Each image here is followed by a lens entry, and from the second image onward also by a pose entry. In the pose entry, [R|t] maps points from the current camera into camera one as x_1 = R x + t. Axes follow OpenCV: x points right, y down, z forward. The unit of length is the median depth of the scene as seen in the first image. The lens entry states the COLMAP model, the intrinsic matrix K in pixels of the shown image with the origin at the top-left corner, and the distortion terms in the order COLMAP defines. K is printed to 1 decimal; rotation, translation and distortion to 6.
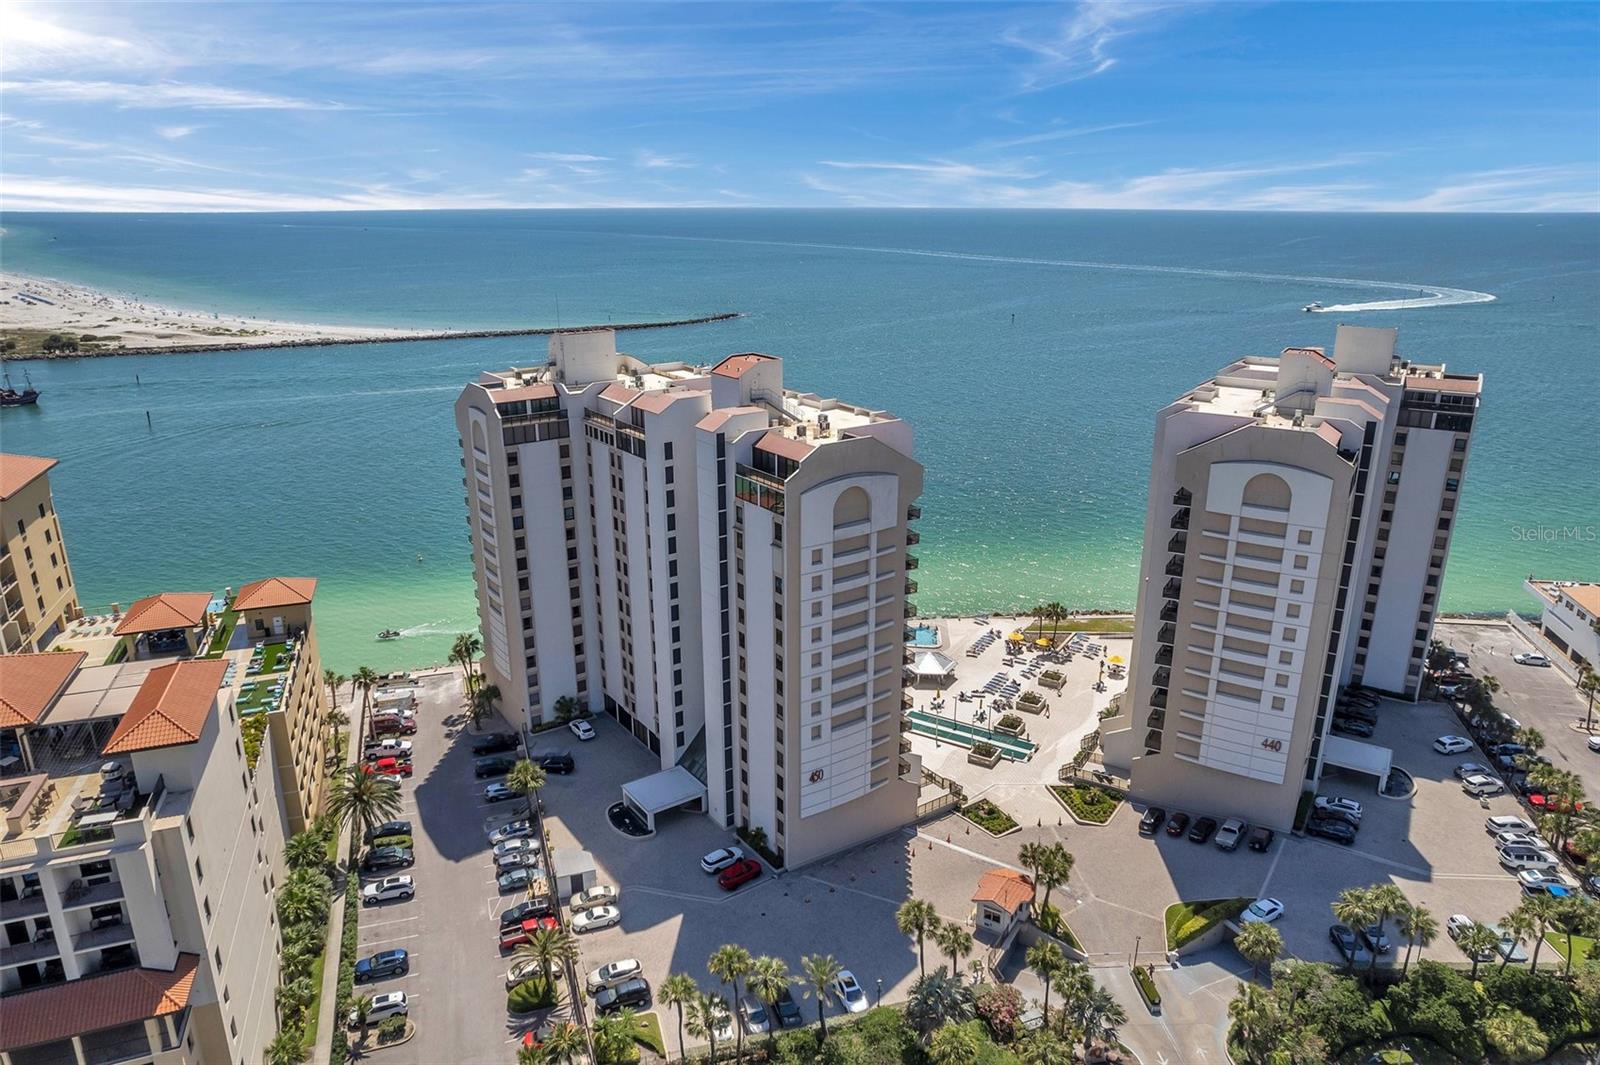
lens RADIAL K [[1021.2, 0, 789.1], [0, 1021.2, 529.5], [0, 0, 1]] dist [-0.067507, 0.059715]
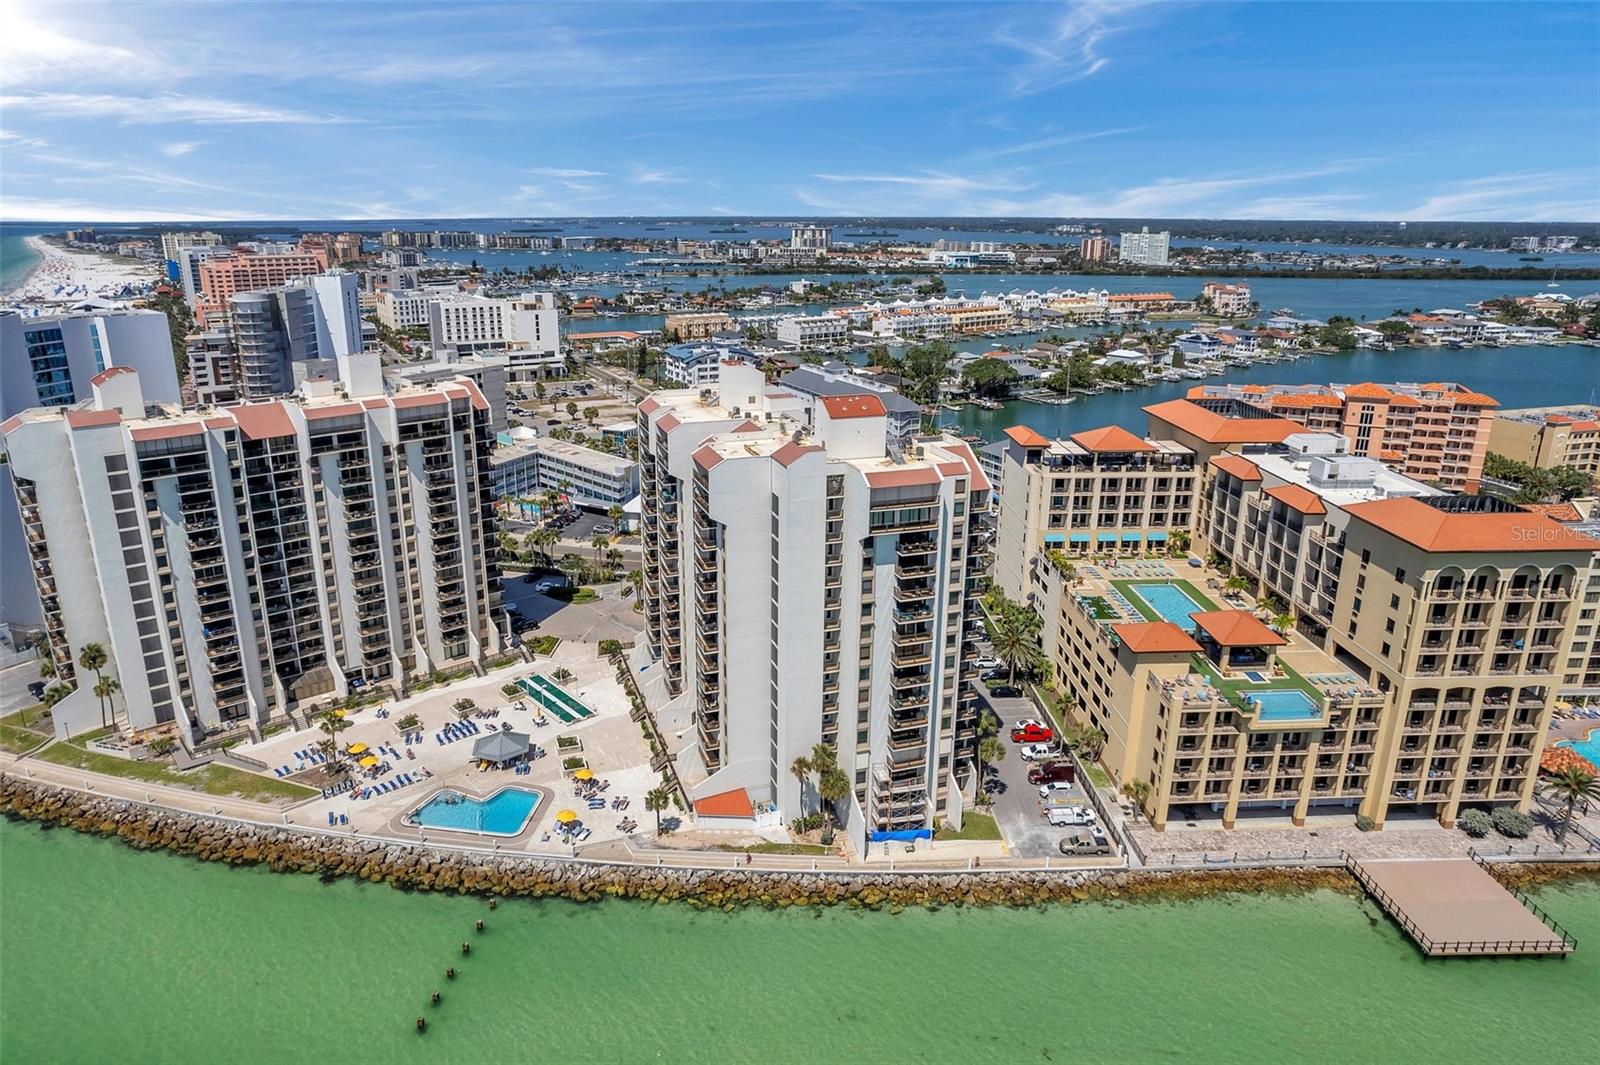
lens RADIAL K [[1040.4, 0, 802.1], [0, 1040.4, 528.0], [0, 0, 1]] dist [-0.069701, 0.060272]
pose [[-0.963232, -0.081844, 0.255900, -0.465739], [0.078714, 0.824711, 0.560050, -0.709824], [-0.256880, 0.559602, -0.787946, 2.044837]]
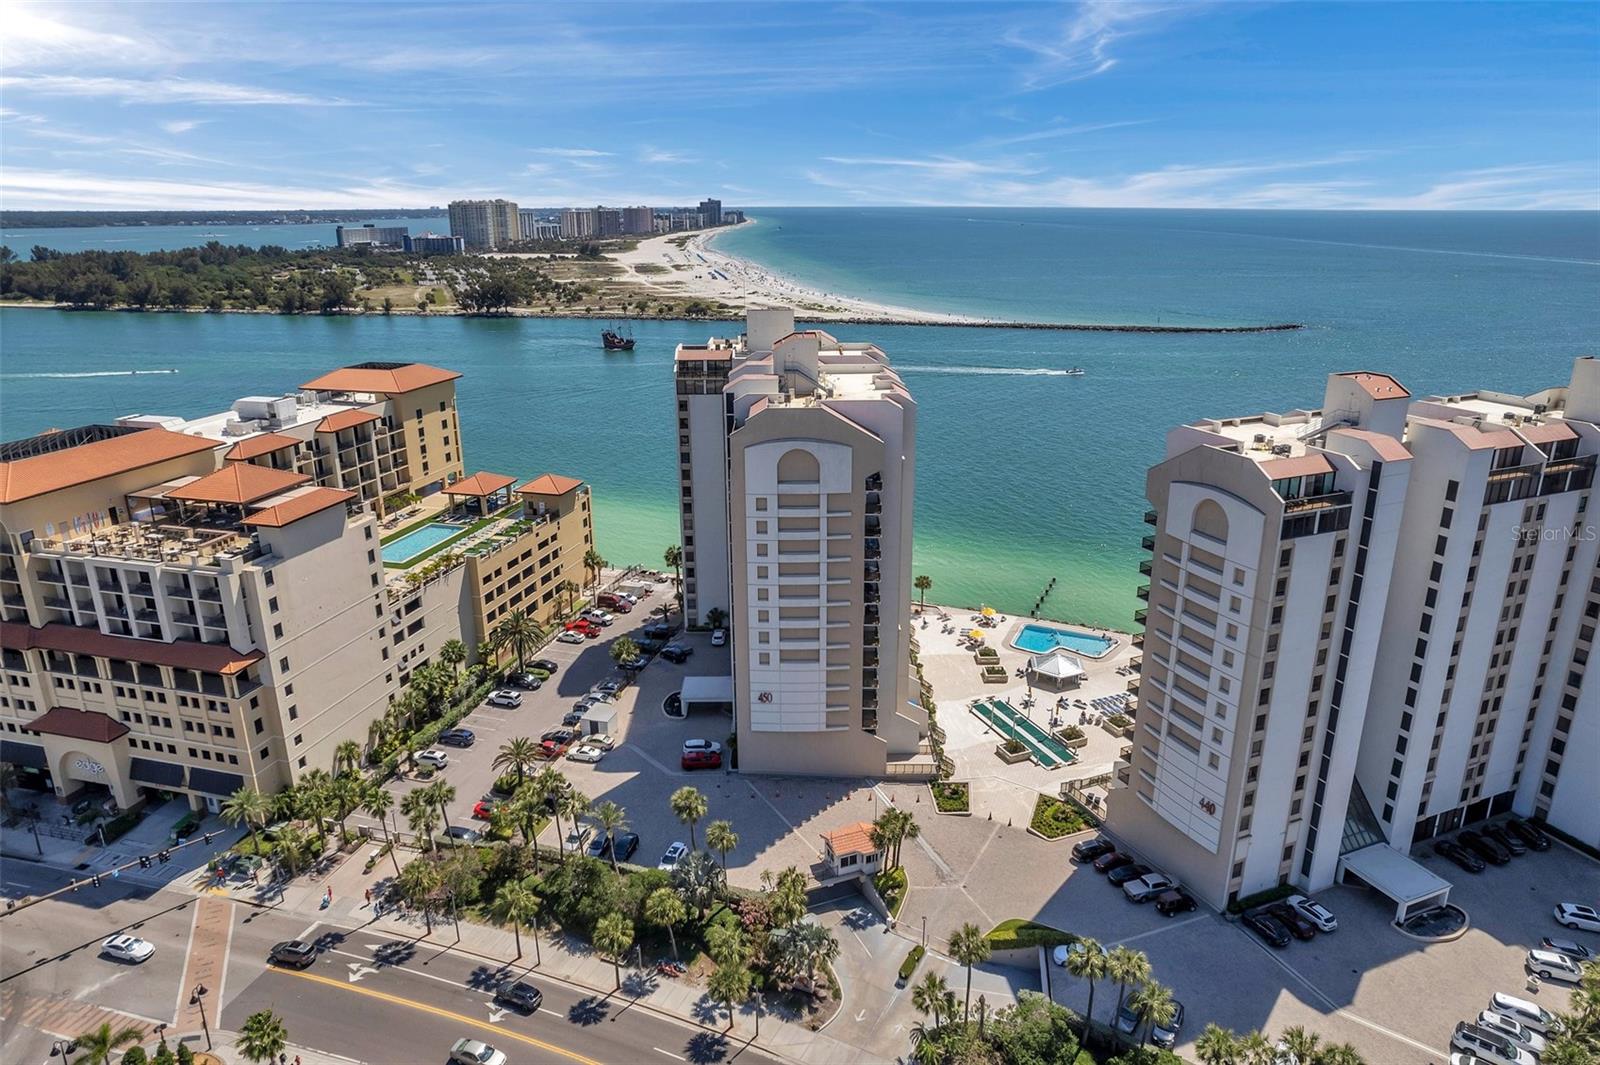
lens RADIAL K [[1012.4, 0, 806.6], [0, 1012.4, 531.8], [0, 0, 1]] dist [-0.061819, 0.057519]
pose [[0.823894, 0.174368, -0.539254, 0.578318], [-0.171197, 0.983616, 0.056490, -0.013718], [0.540269, 0.045777, 0.840246, 0.046853]]
